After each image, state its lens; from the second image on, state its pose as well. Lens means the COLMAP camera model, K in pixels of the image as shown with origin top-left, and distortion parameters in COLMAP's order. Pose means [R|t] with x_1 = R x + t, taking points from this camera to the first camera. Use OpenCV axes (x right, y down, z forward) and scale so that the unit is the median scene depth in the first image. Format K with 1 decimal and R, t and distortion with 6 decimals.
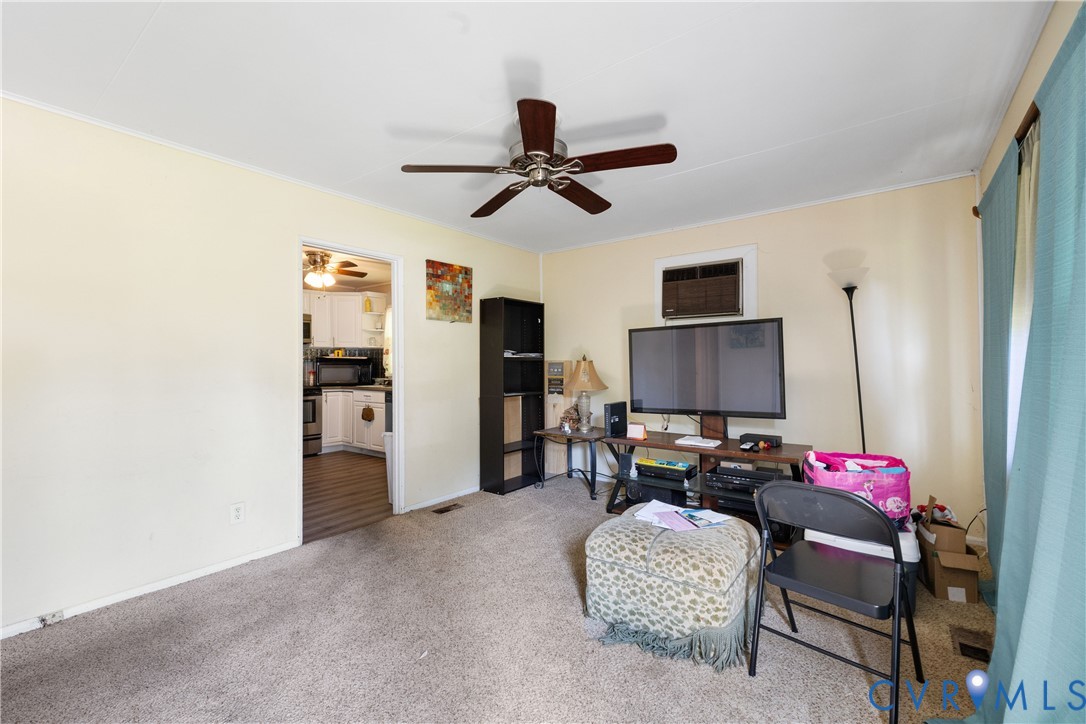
lens RADIAL K [[462.1, 0, 543.0], [0, 462.1, 362.0], [0, 0, 1]] dist [-0.001362, -0.000236]
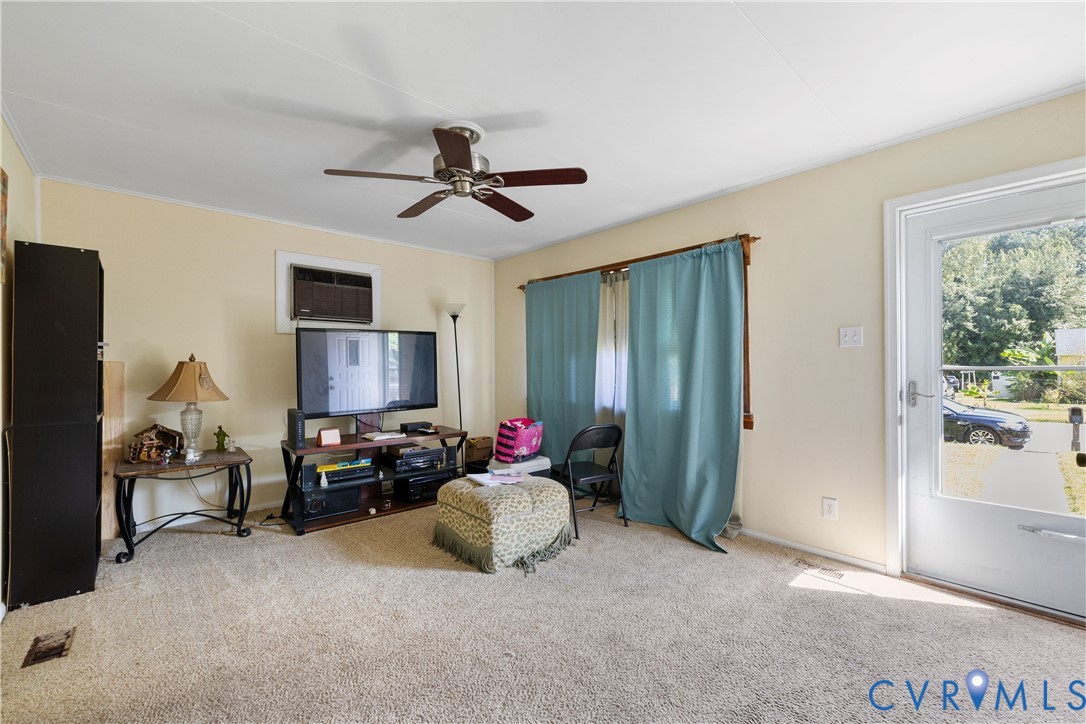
lens RADIAL K [[462.1, 0, 543.0], [0, 462.1, 362.0], [0, 0, 1]] dist [-0.001362, -0.000236]
pose [[0.185395, 0.011858, 0.982593, -0.747918], [-0.003113, 0.999929, -0.011480, 0.005418], [-0.982659, -0.000930, 0.185419, 0.446005]]
